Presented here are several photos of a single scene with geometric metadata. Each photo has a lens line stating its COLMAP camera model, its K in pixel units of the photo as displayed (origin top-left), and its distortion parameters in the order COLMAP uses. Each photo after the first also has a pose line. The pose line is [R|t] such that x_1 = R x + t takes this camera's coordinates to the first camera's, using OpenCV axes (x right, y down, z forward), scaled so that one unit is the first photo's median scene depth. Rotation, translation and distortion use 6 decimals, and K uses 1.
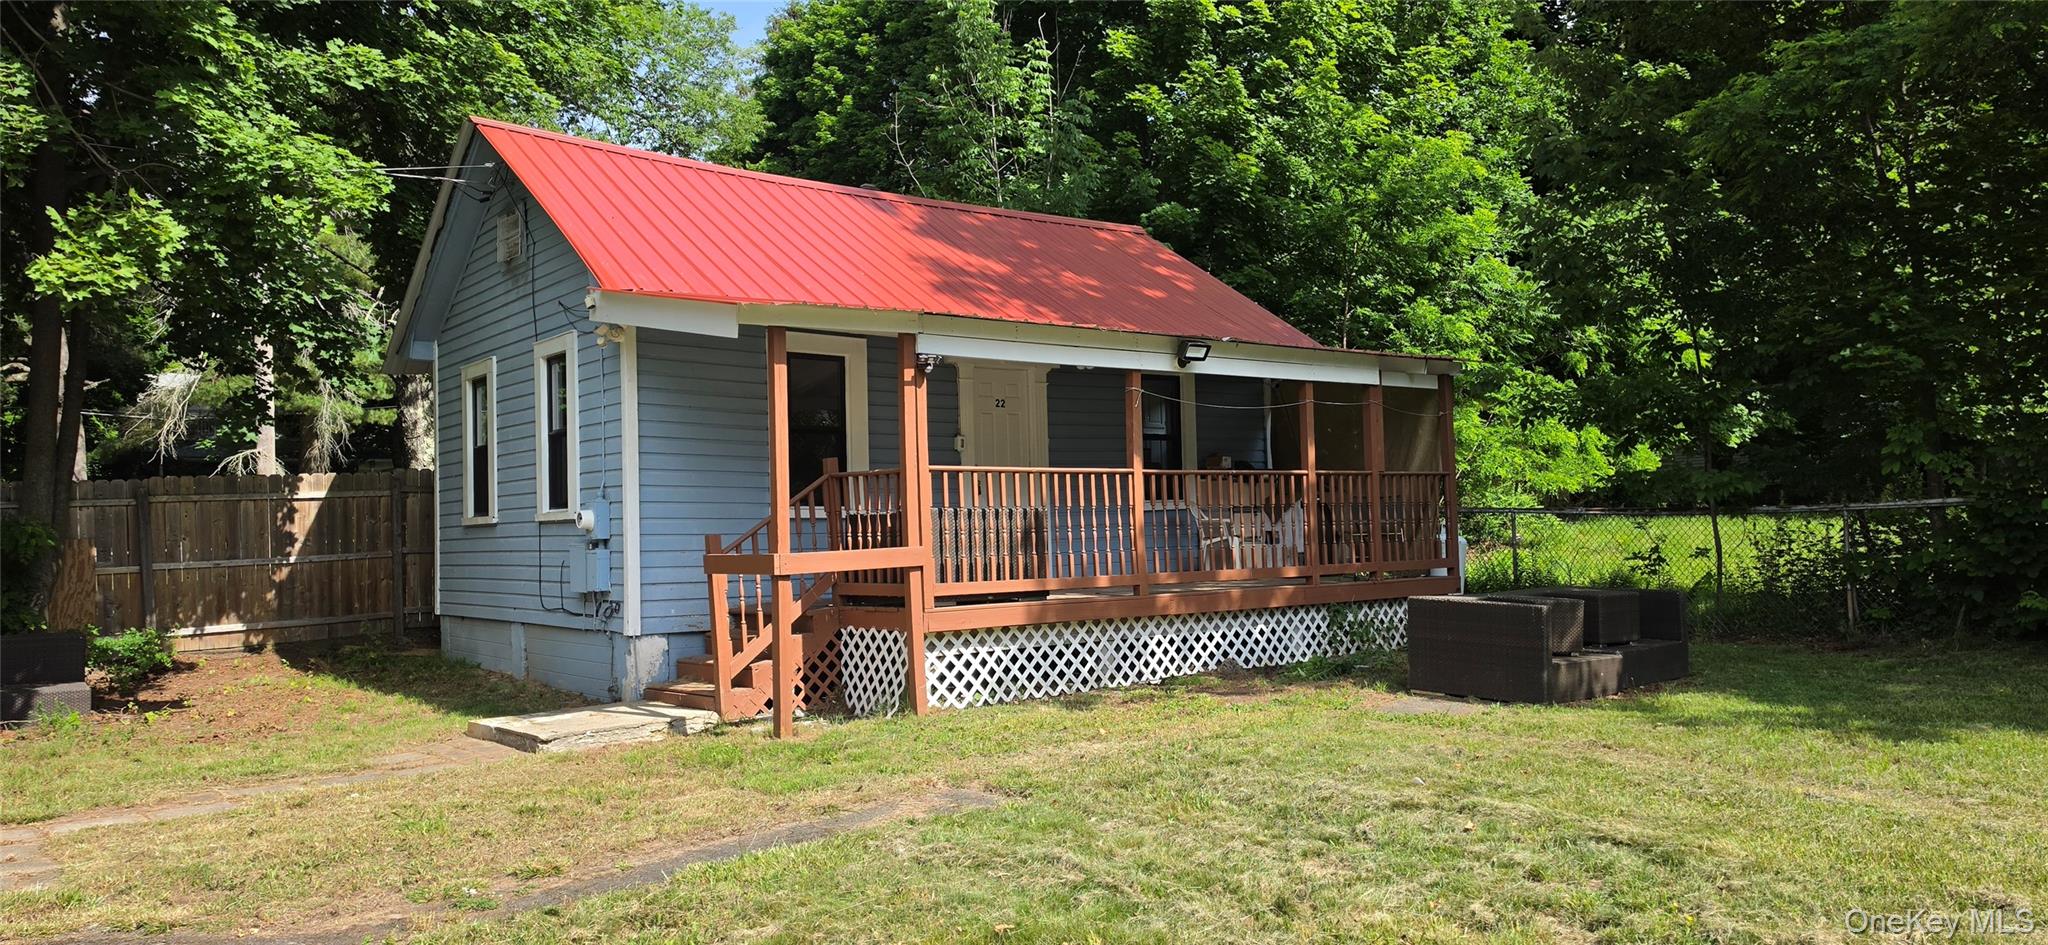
lens RADIAL K [[1446.9, 0, 1024.1], [0, 1446.9, 443.1], [0, 0, 1]] dist [0.000972, 0.000982]
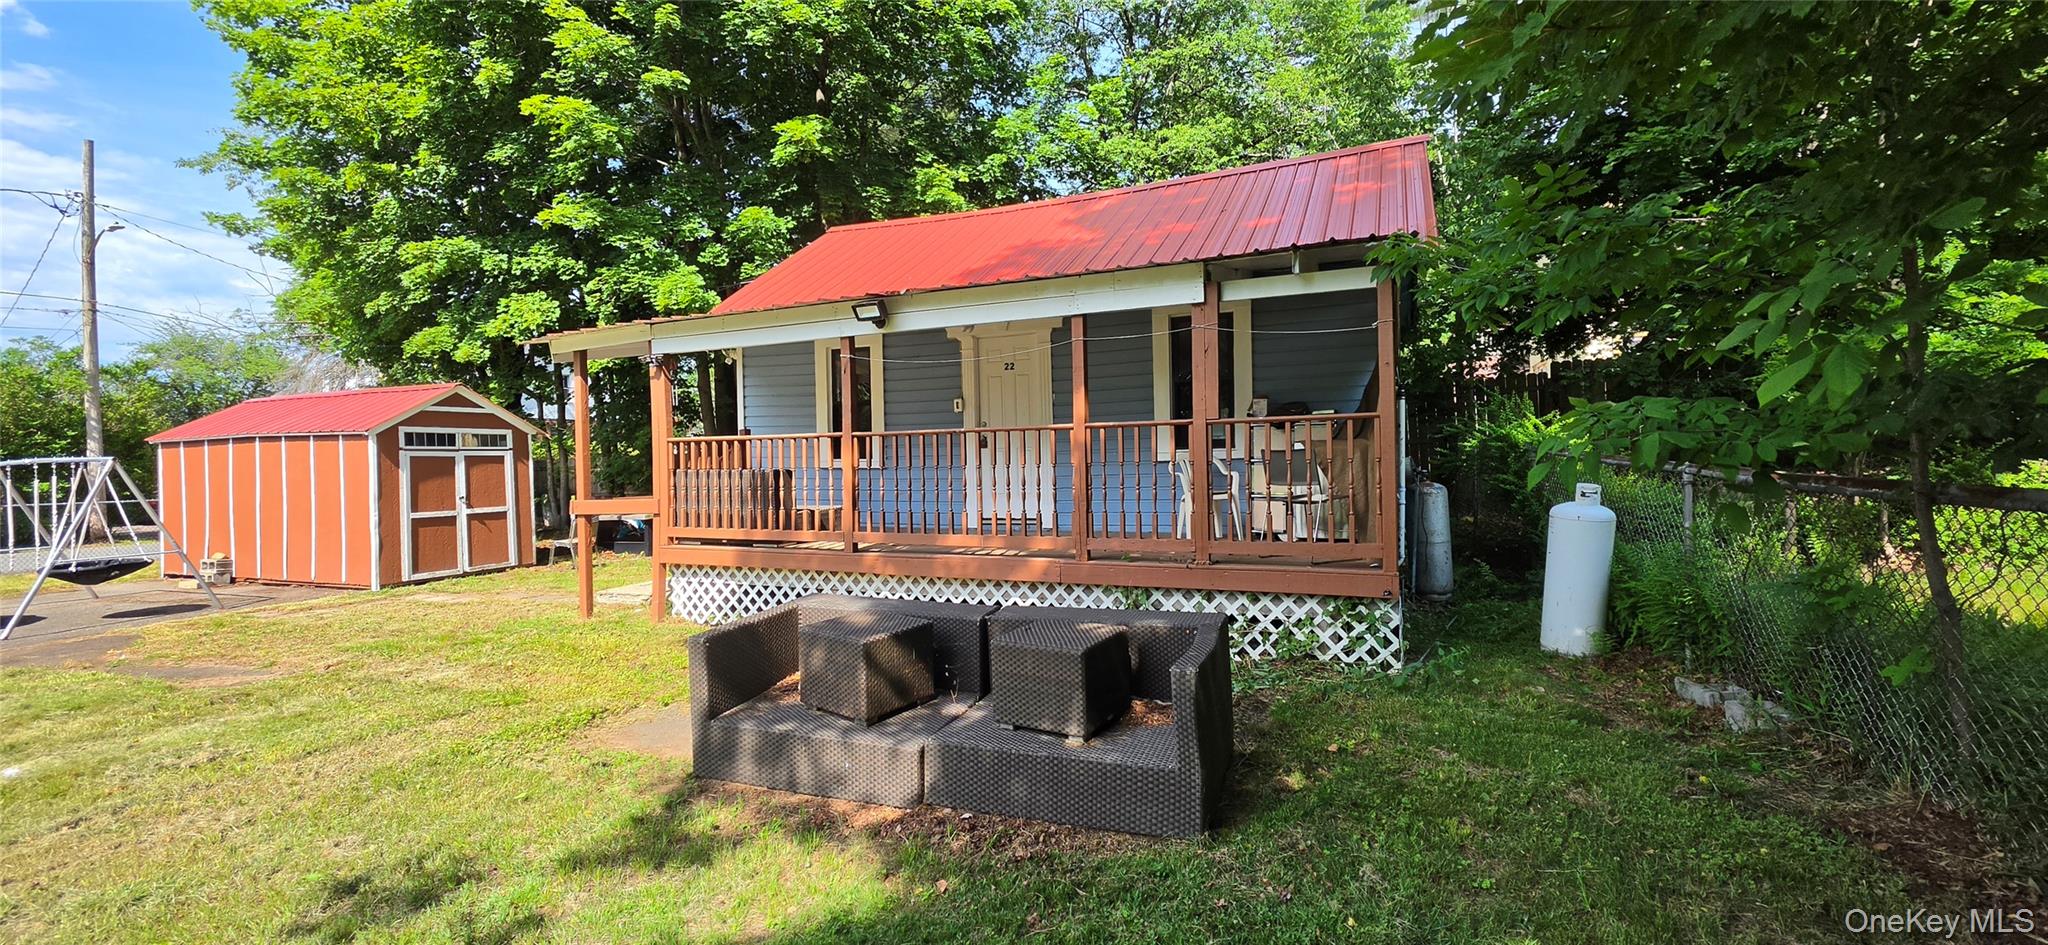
lens RADIAL K [[811.2, 0, 1024.0], [0, 811.2, 472.5], [0, 0, 1]] dist [-0.006090, 0.000087]
pose [[0.460339, 0.031425, -0.887187, 0.673700], [0.059771, 0.996008, 0.066293, 0.016035], [0.885729, -0.083545, 0.456623, 0.862868]]
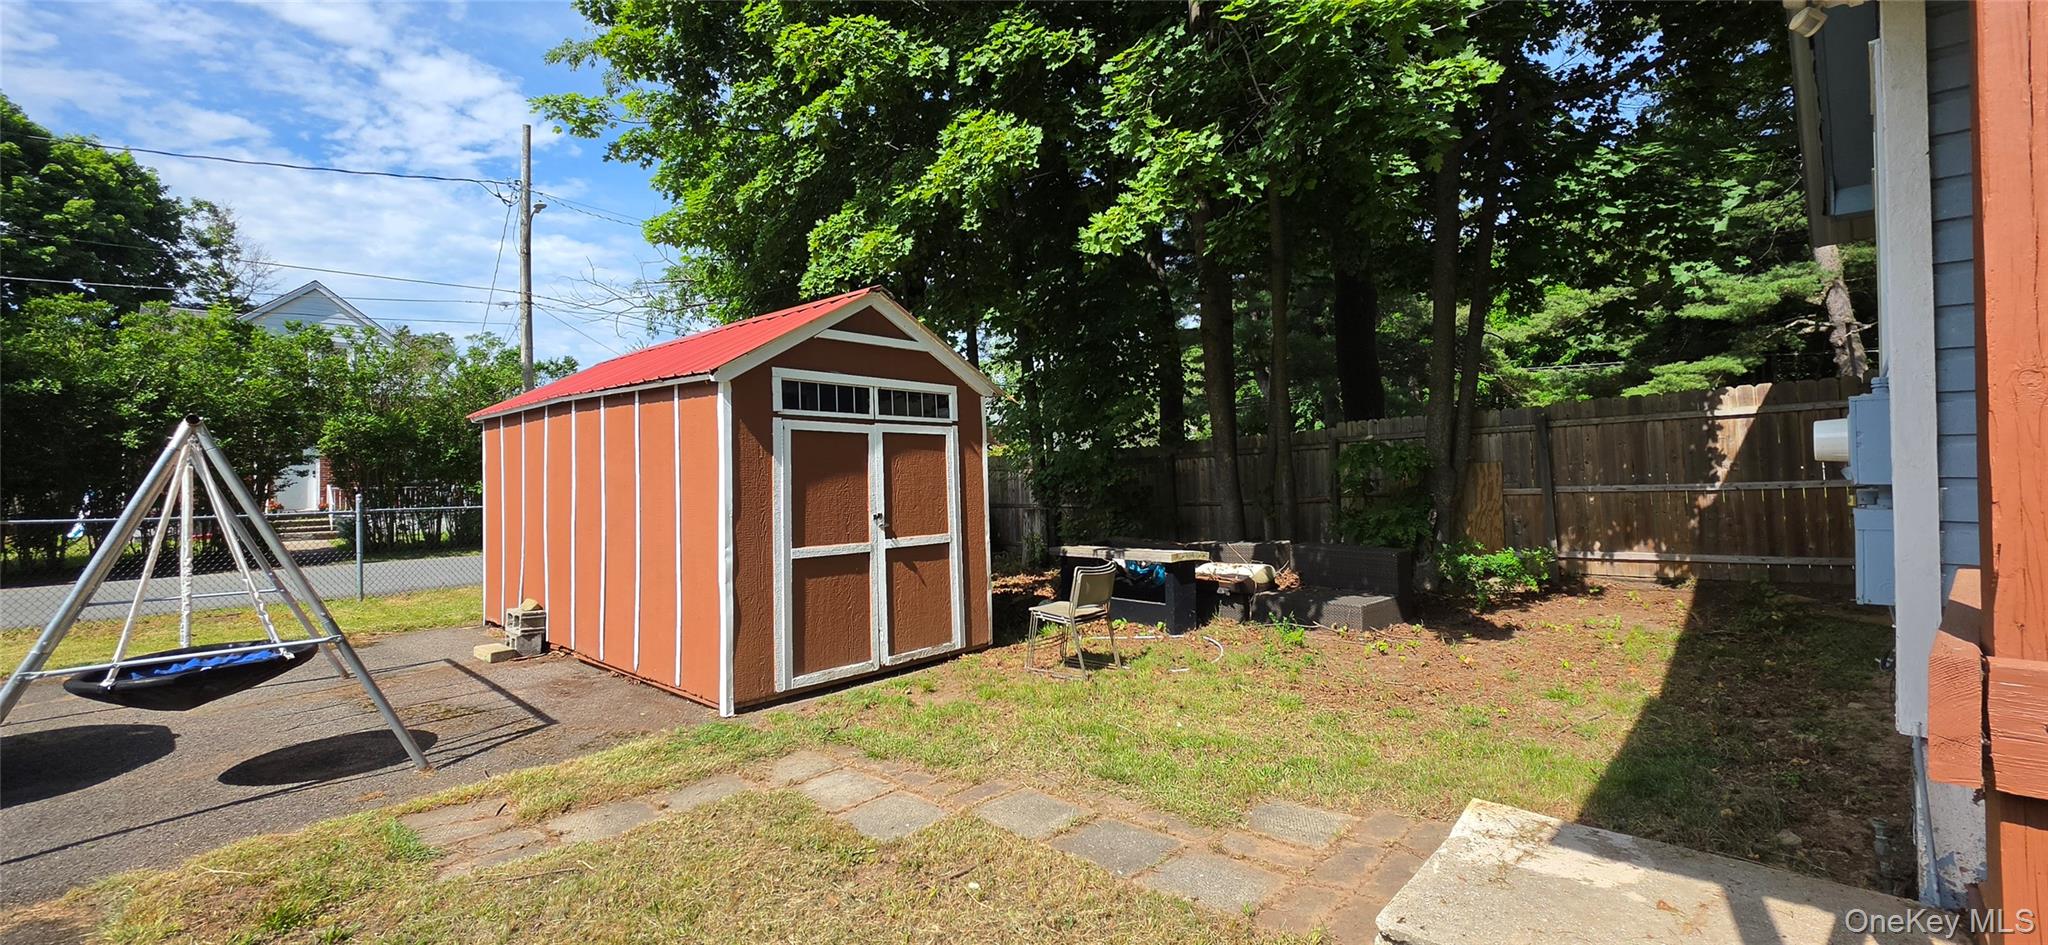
lens RADIAL K [[811.2, 0, 1024.0], [0, 811.2, 472.5], [0, 0, 1]] dist [-0.006090, 0.000087]
pose [[0.090434, 0.021817, -0.995663, -0.080392], [0.072192, 0.996986, 0.028403, 0.038579], [0.993282, -0.074448, 0.088587, 0.739601]]
